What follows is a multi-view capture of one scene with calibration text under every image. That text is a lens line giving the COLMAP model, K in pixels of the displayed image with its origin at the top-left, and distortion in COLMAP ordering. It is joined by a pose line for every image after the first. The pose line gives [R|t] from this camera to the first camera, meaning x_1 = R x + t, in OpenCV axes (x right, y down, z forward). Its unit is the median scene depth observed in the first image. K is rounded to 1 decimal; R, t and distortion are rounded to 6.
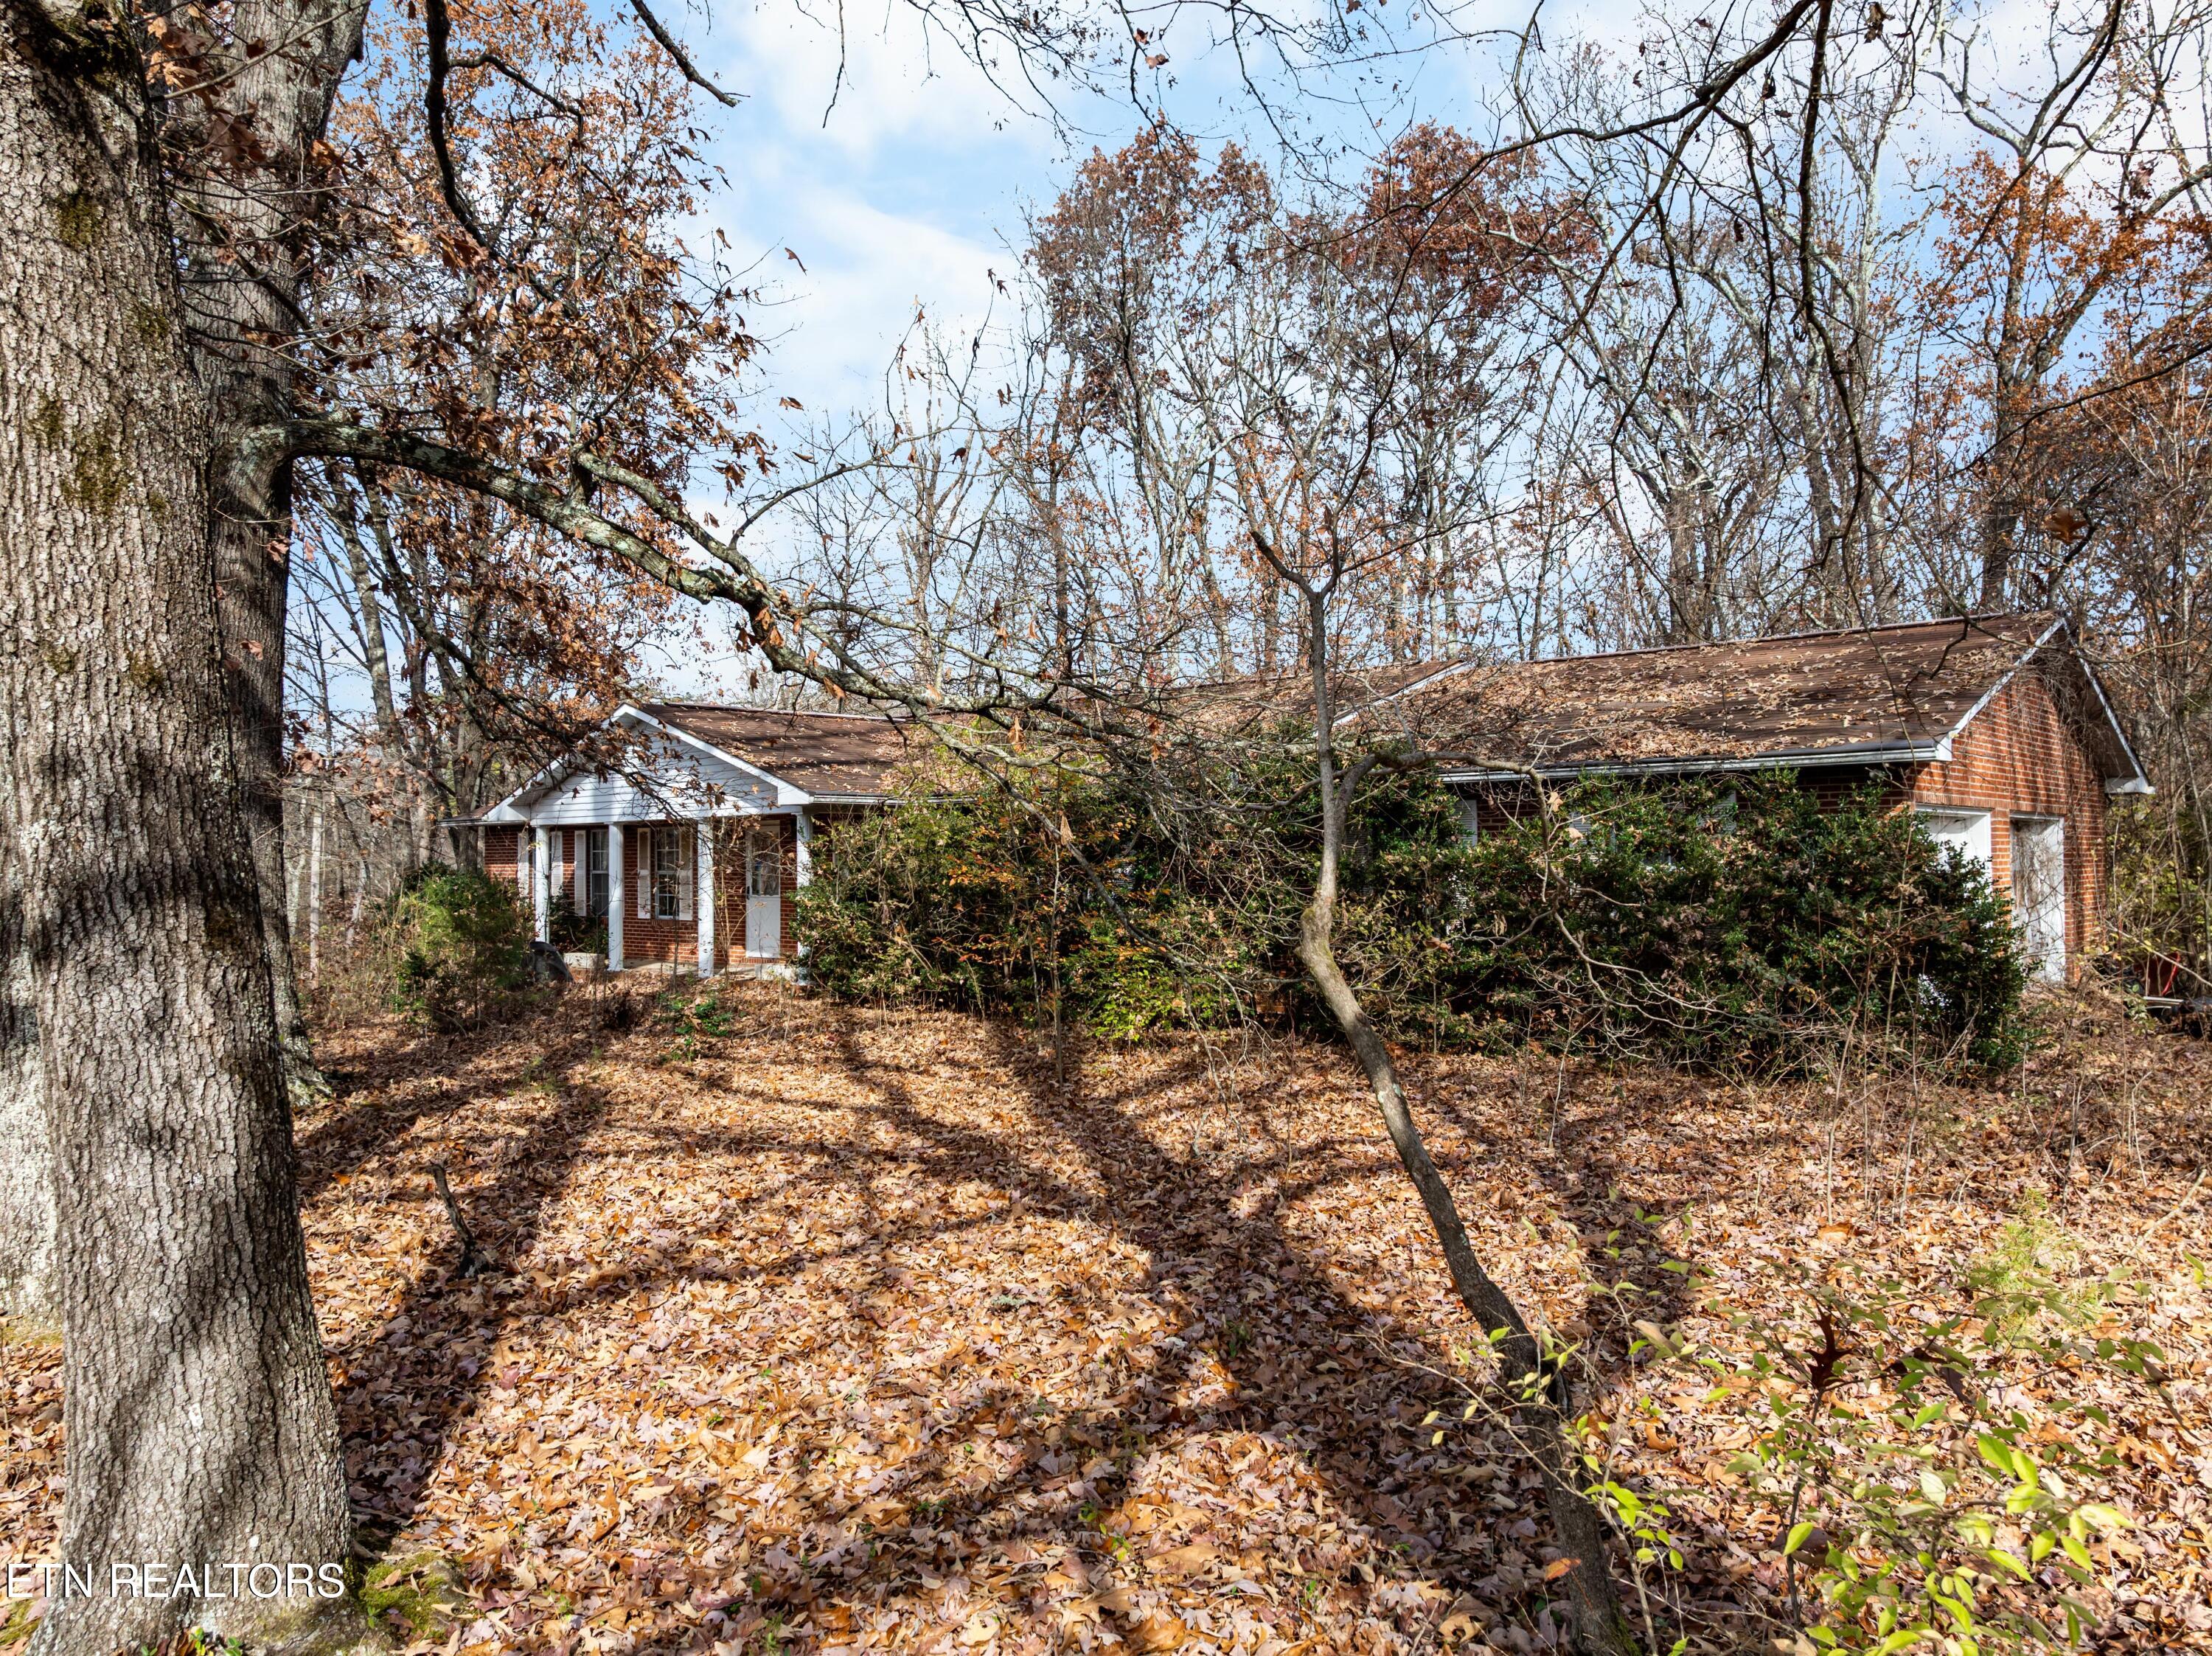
lens RADIAL K [[1576.1, 0, 1107.6], [0, 1576.1, 861.1], [0, 0, 1]] dist [-0.051188, 0.036193]
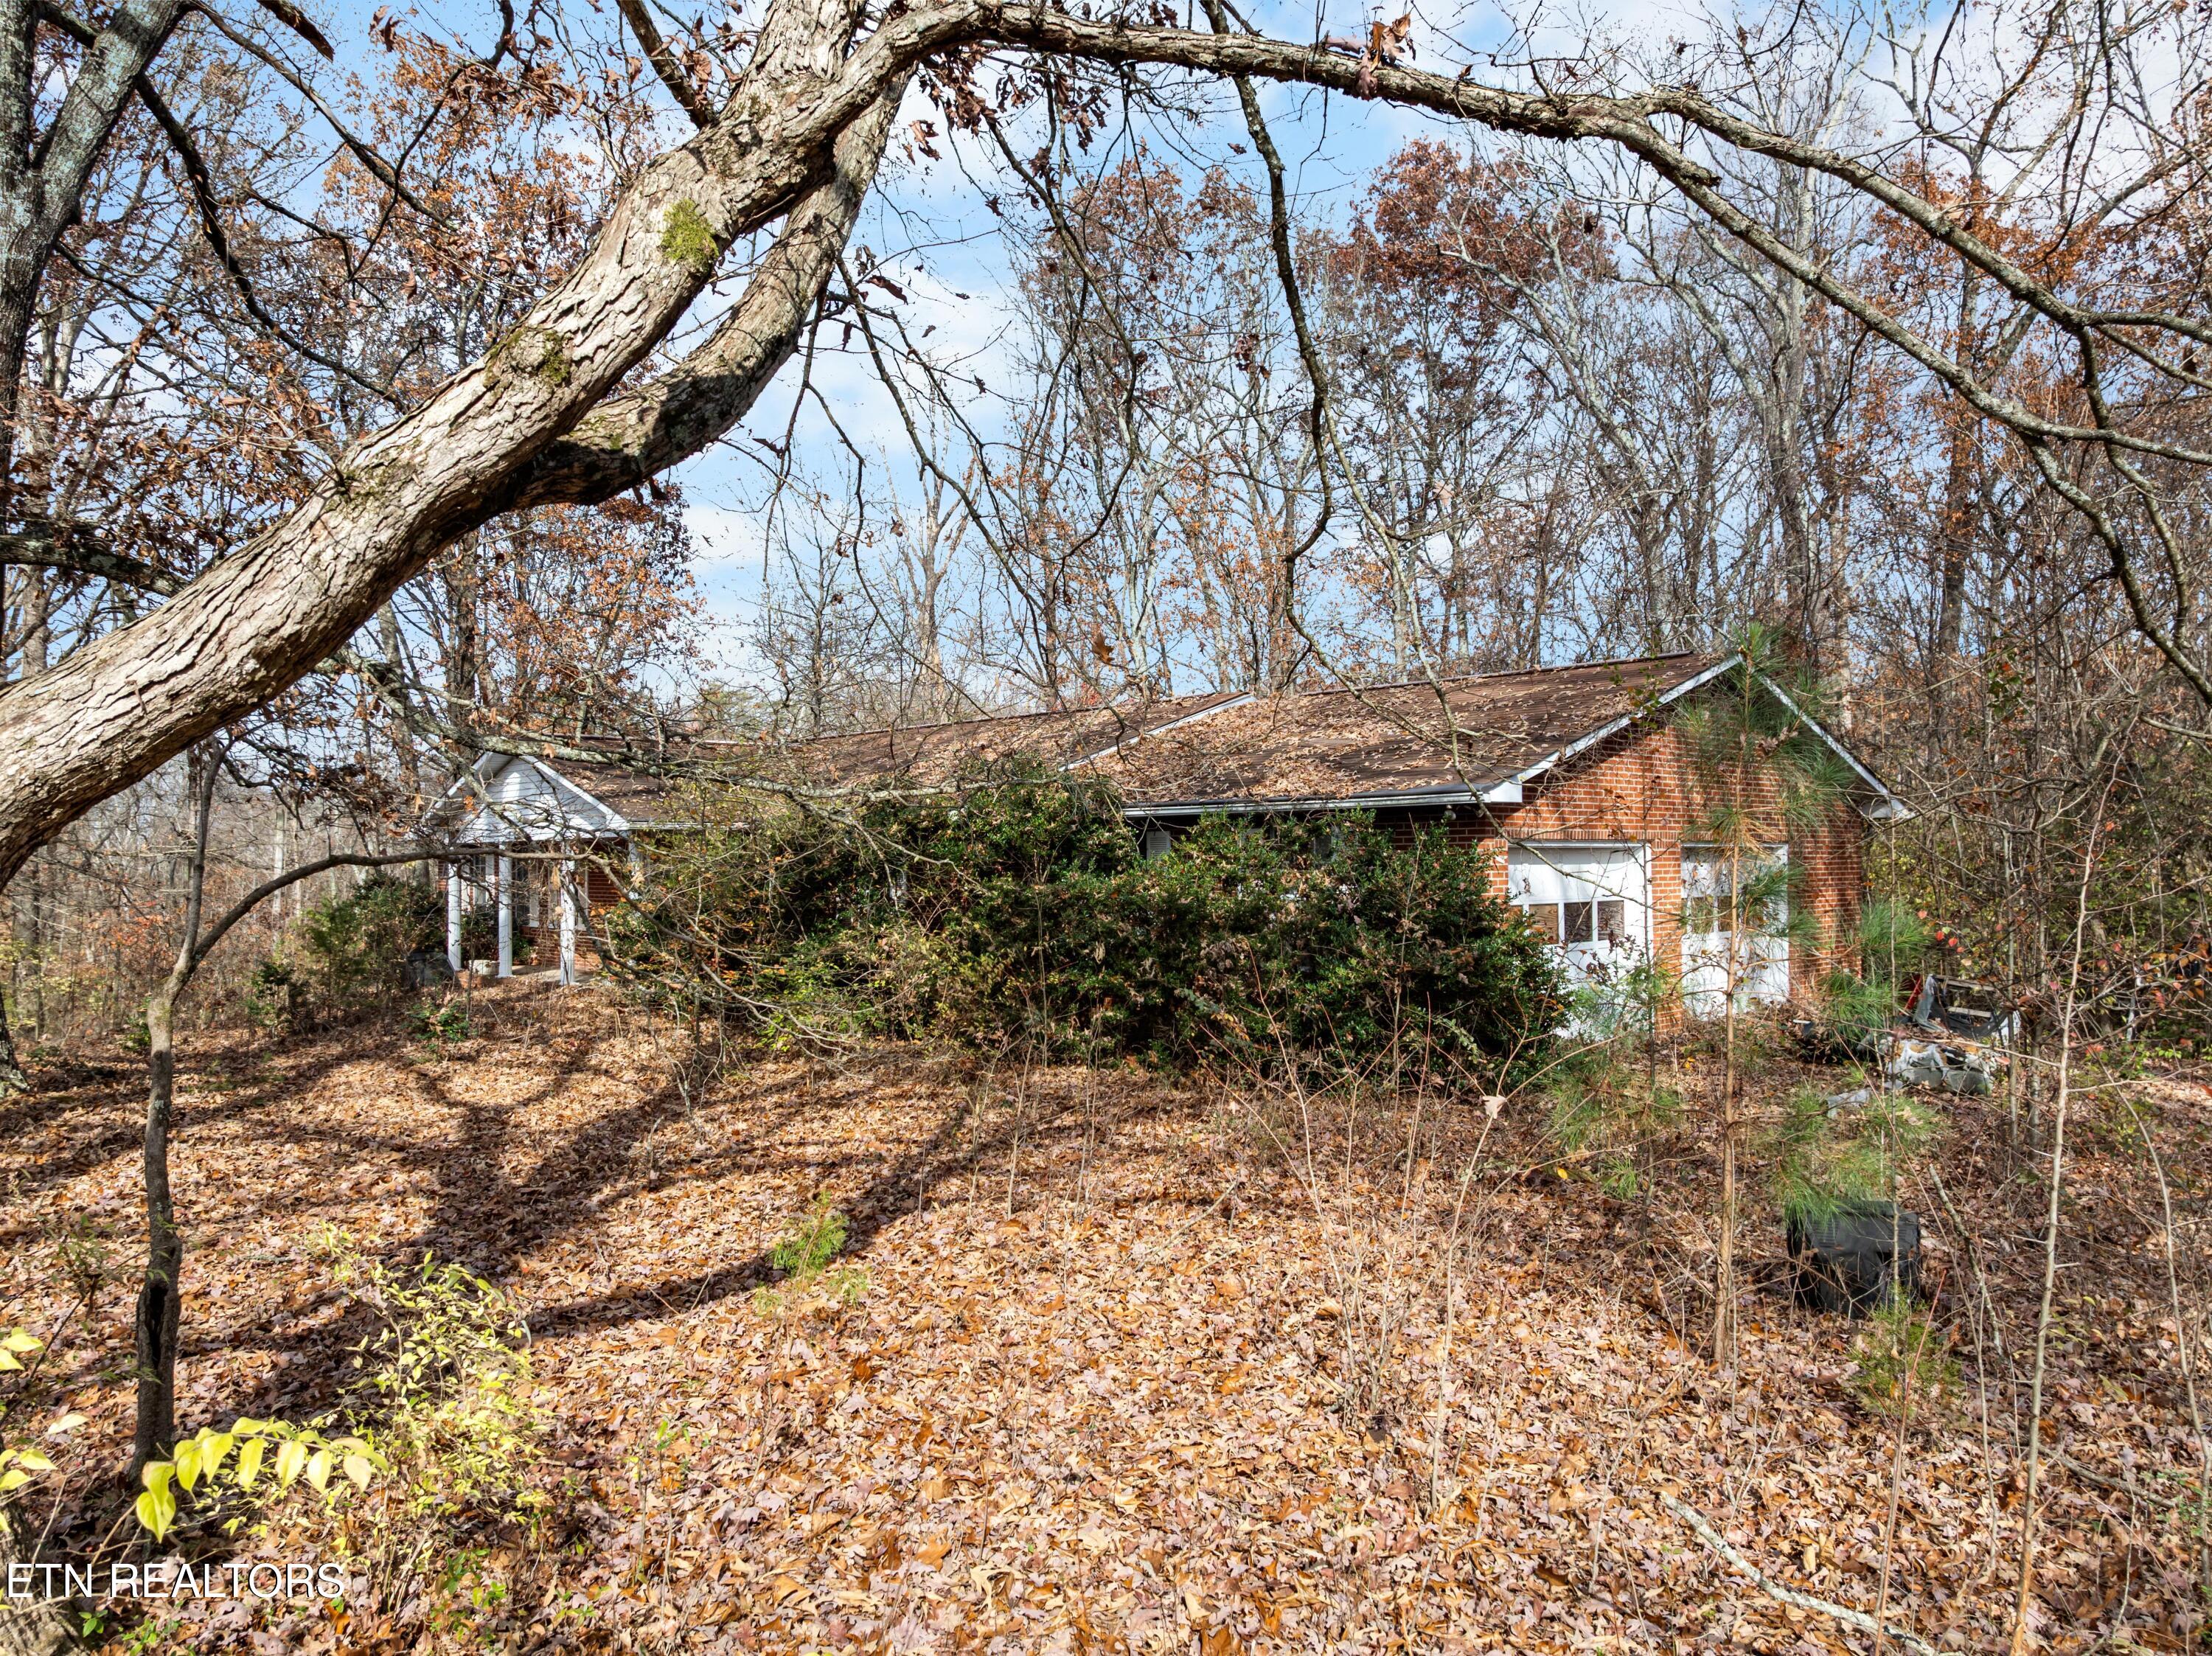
lens RADIAL K [[1576.1, 0, 1107.6], [0, 1576.1, 861.1], [0, 0, 1]] dist [-0.051188, 0.036193]
pose [[0.996808, 0.001969, -0.079814, 0.228055], [-0.001775, 0.999995, 0.002499, -0.017043], [0.079819, -0.002349, 0.996807, -0.072096]]
